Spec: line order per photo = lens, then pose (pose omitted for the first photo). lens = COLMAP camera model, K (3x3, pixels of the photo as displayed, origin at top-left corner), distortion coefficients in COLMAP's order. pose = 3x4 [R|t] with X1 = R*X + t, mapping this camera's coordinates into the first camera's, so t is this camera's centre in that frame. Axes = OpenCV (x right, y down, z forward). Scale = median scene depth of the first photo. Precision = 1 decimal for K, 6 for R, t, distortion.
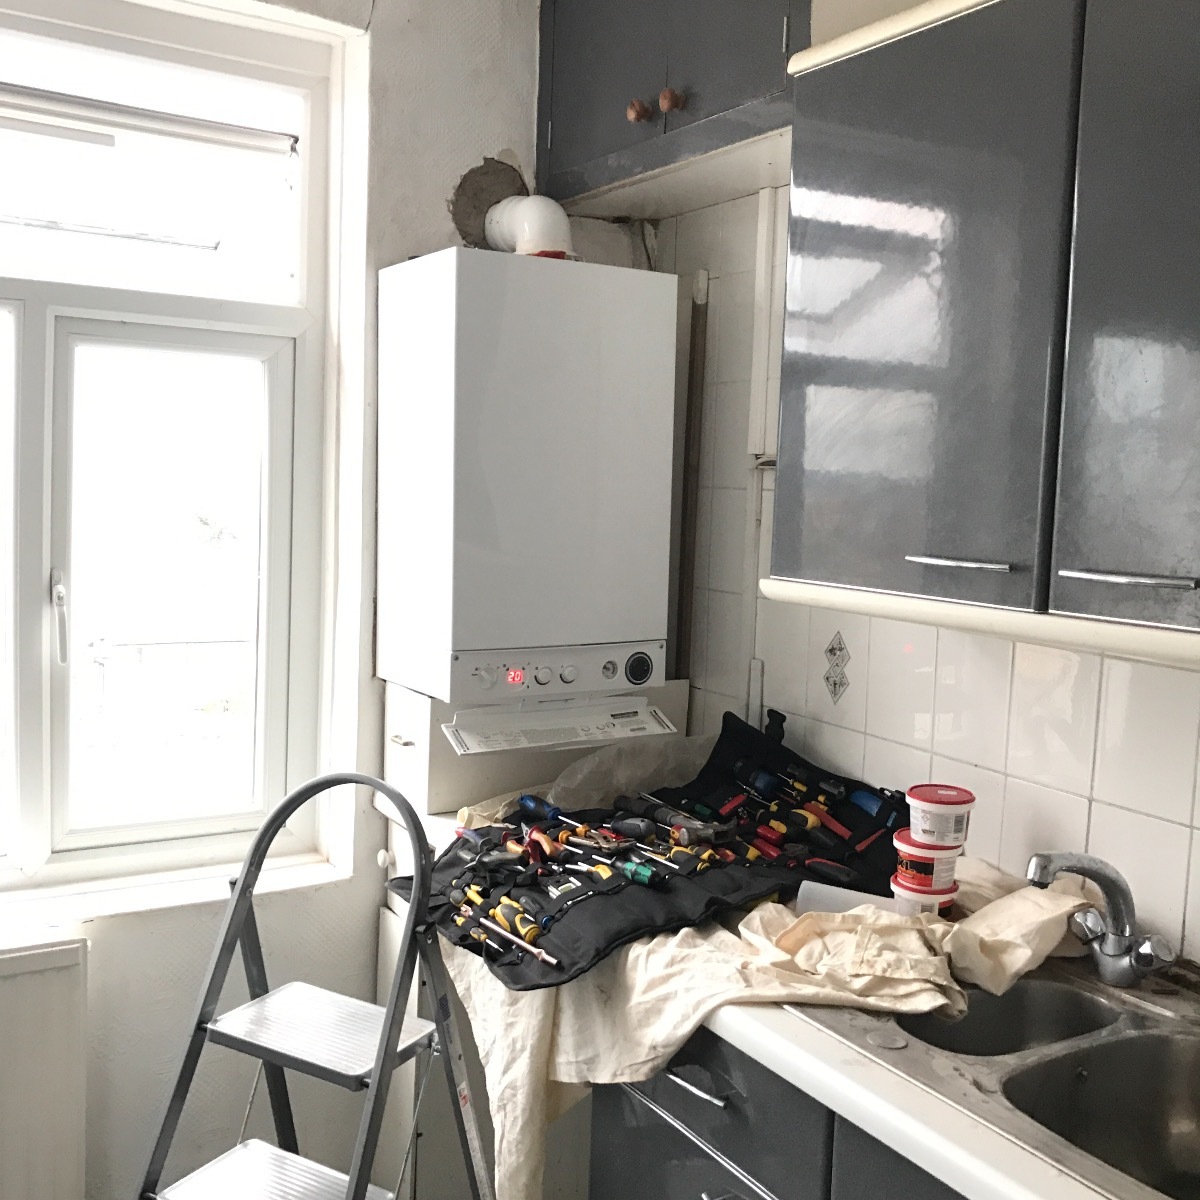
lens RADIAL K [[1309.6, 0, 598.5], [0, 1309.6, 601.5], [0, 0, 1]] dist [0.047349, 0.000000]
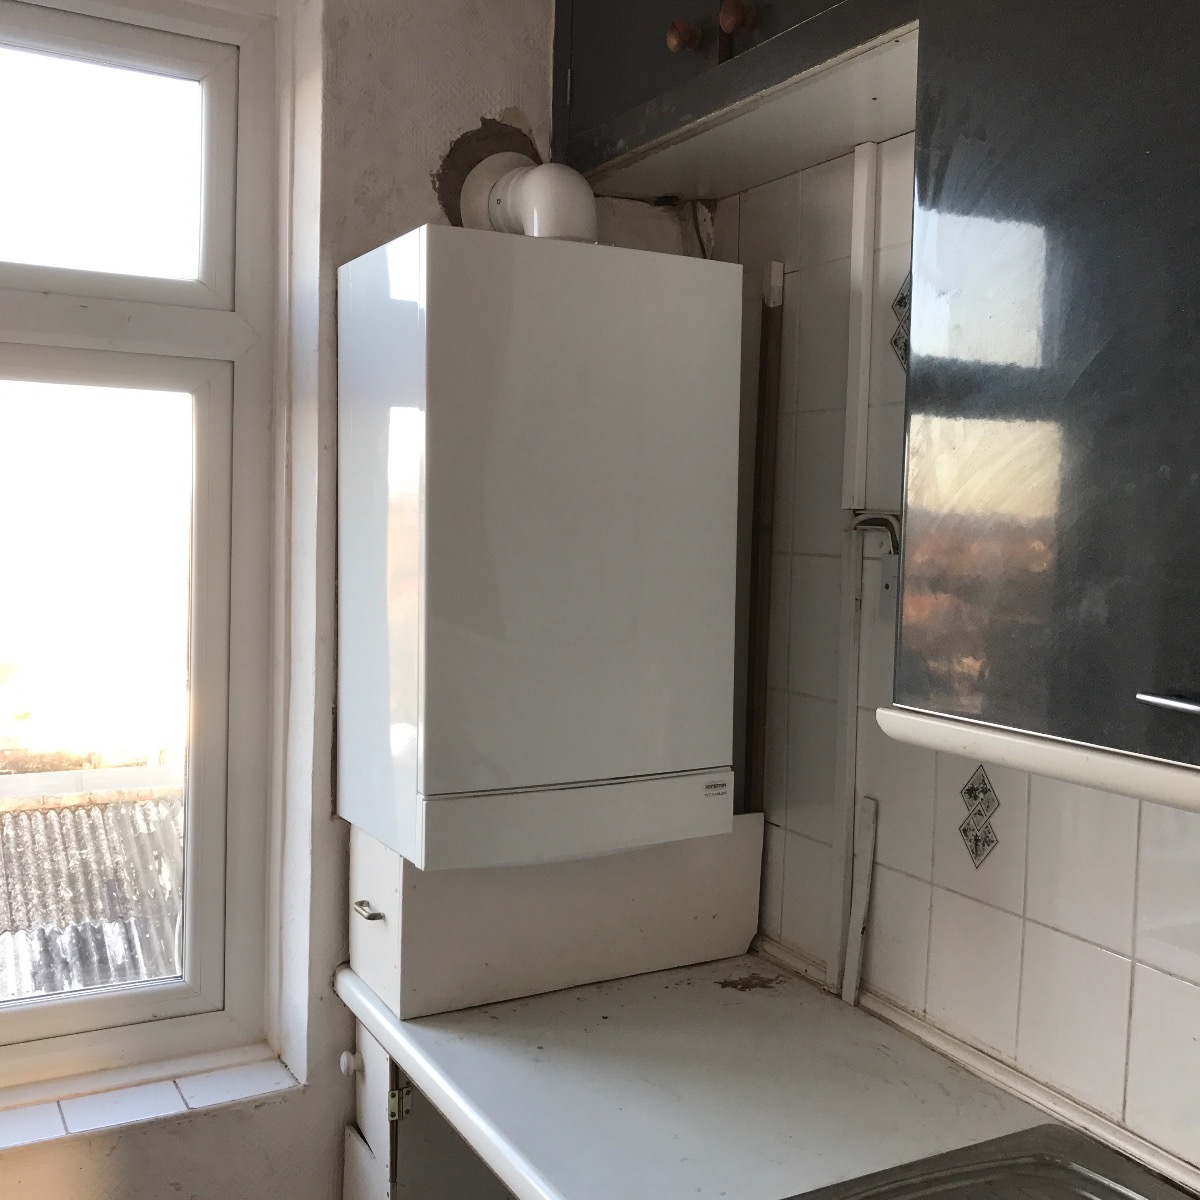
lens RADIAL K [[1309.6, 0, 601.3], [0, 1309.6, 596.1], [0, 0, 1]] dist [0.047349, 0.000000]
pose [[0.998930, -0.007278, -0.045680, 0.013555], [0.005743, 0.999417, -0.033650, -0.040045], [0.045898, 0.033352, 0.998389, 0.267256]]
